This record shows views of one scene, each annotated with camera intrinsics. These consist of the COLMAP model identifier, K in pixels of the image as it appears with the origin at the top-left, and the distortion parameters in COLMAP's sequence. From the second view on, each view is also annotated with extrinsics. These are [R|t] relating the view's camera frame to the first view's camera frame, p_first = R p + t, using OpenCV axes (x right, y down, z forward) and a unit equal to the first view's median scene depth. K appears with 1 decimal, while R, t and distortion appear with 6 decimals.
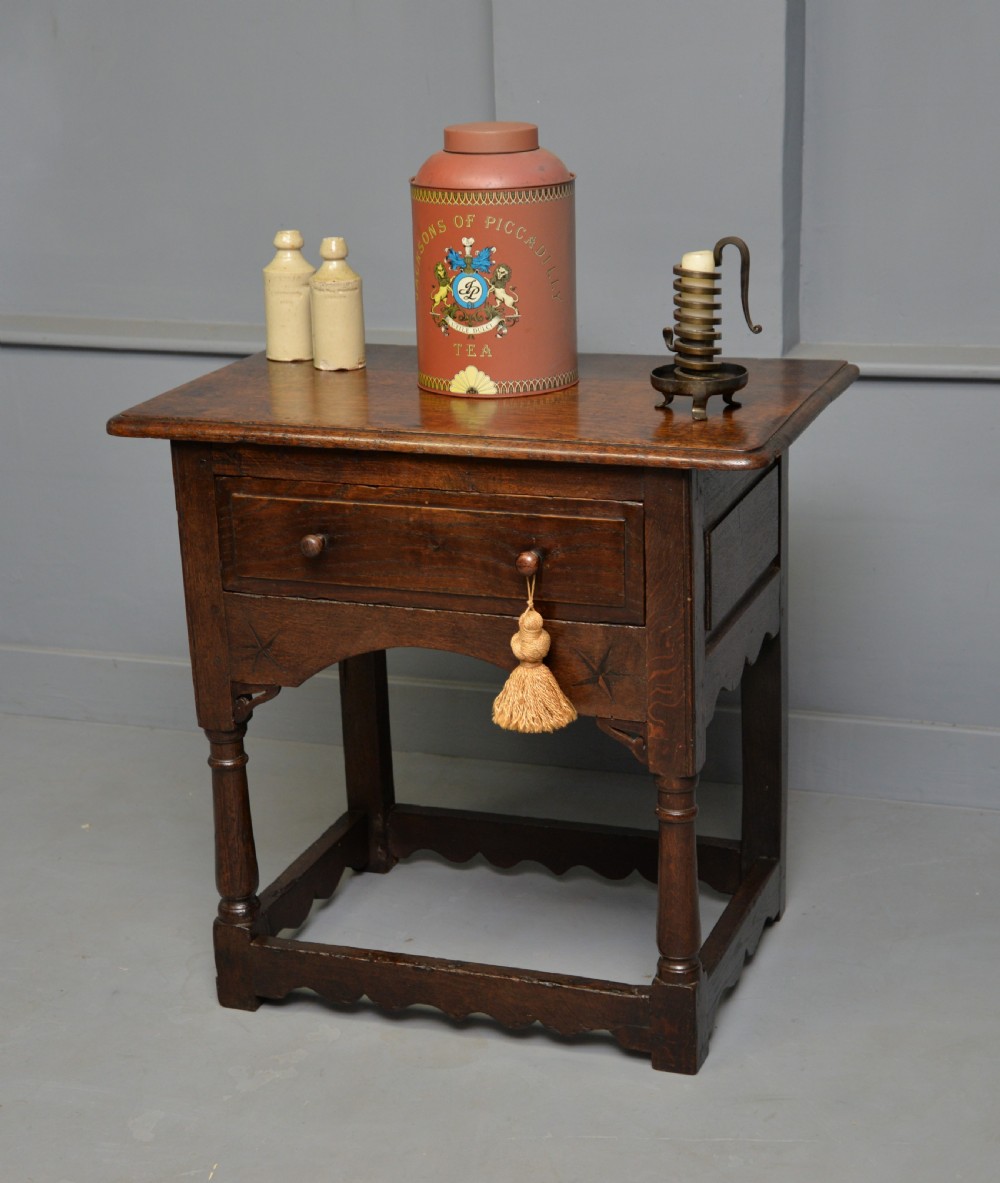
lens RADIAL K [[2205.9, 0, 504.6], [0, 2205.9, 600.1], [0, 0, 1]] dist [0.139780, 0.000000]
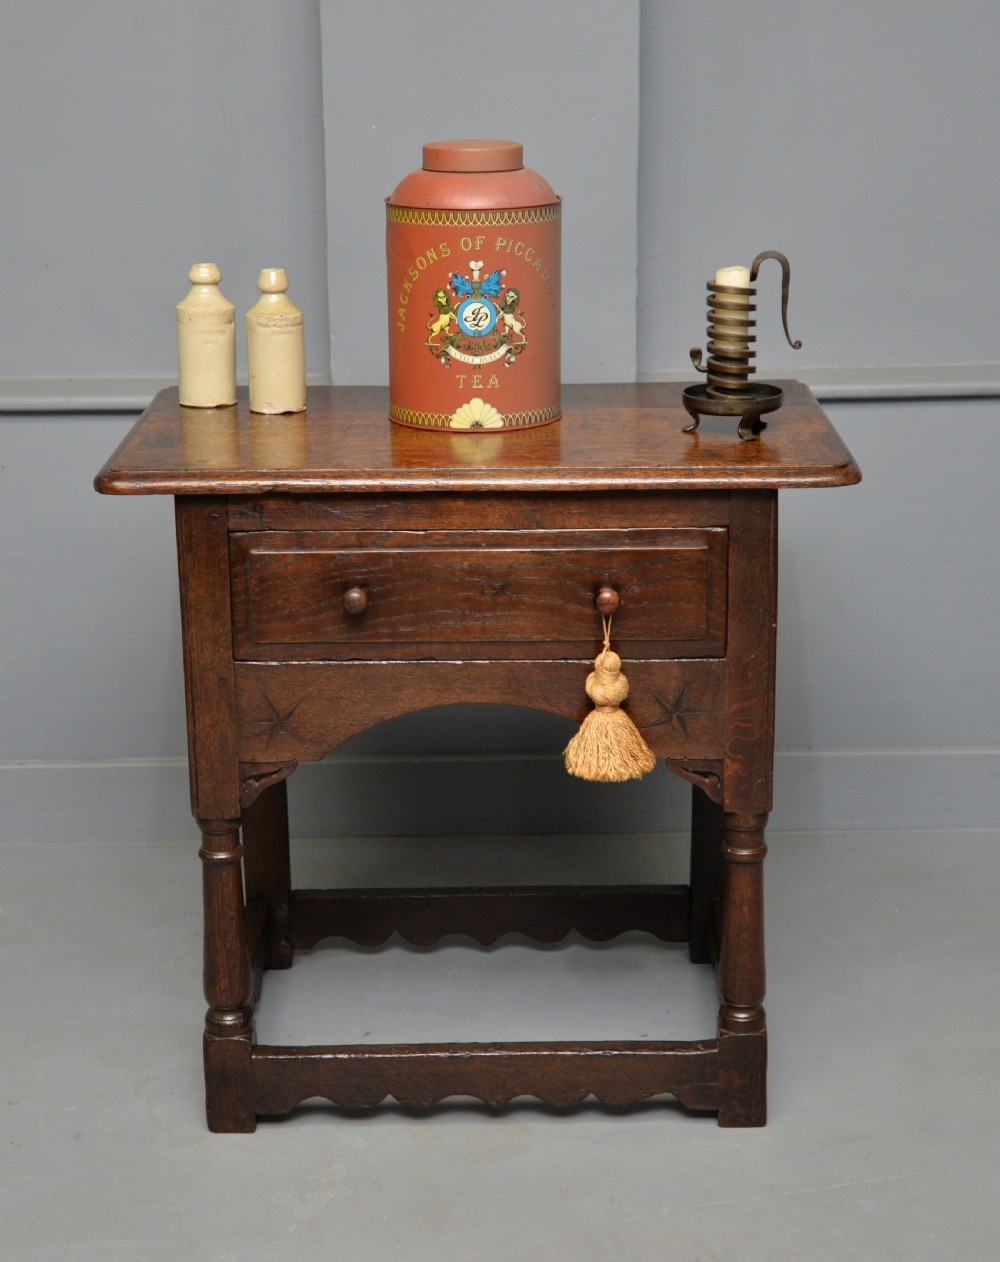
lens RADIAL K [[2294.1, 0, 480.0], [0, 2294.1, 587.8], [0, 0, 1]] dist [0.086136, 0.000000]
pose [[0.943140, -0.070346, 0.324867, -0.337533], [0.083032, 0.996225, -0.025335, -0.001831], [-0.321859, 0.050869, 0.945420, 0.090489]]
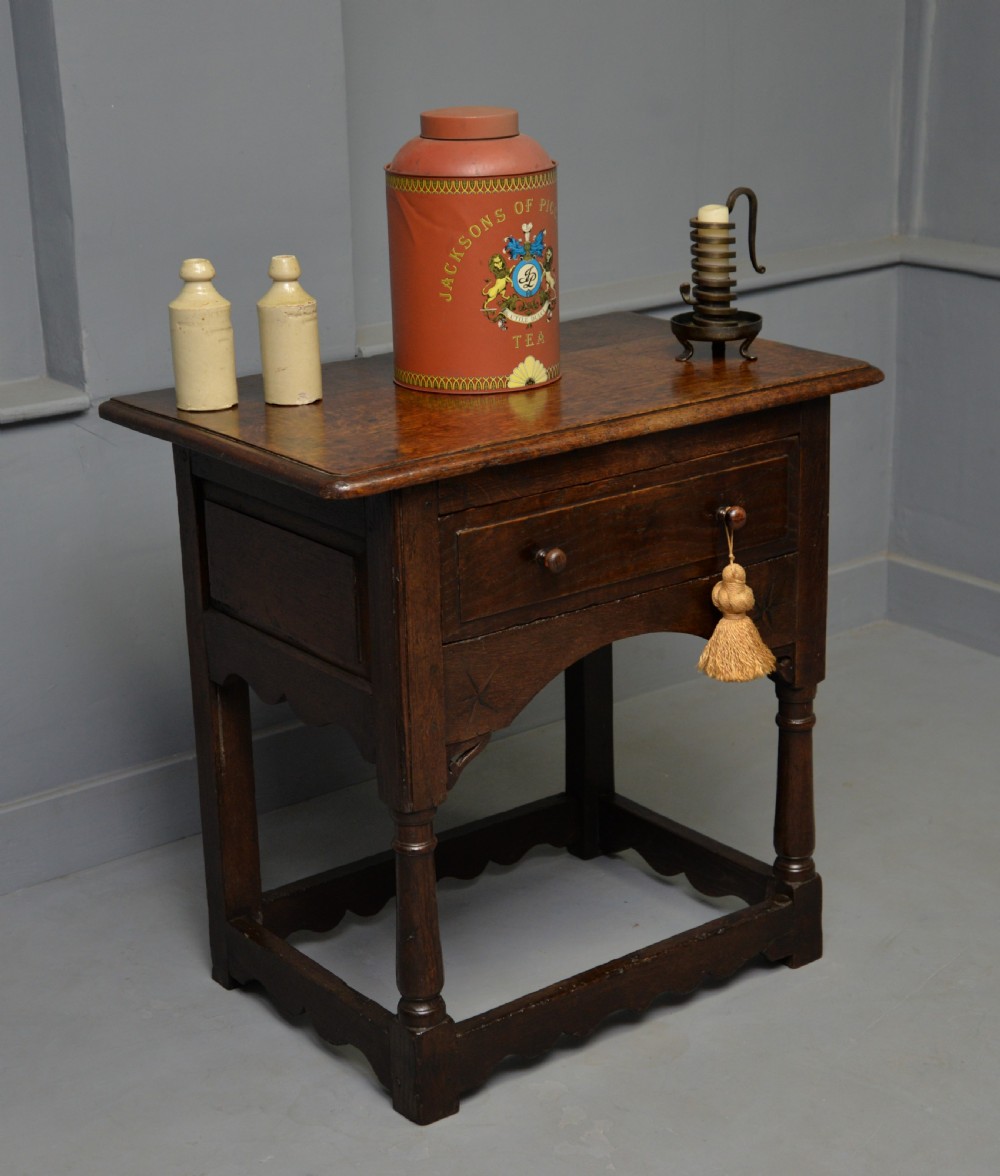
lens RADIAL K [[2192.9, 0, 514.4], [0, 2192.9, 606.8], [0, 0, 1]] dist [0.139780, 0.000000]
pose [[0.539541, -0.242013, 0.806428, -0.830584], [0.262137, 0.958479, 0.112262, -0.111947], [-0.800113, 0.150824, 0.580579, 0.469194]]
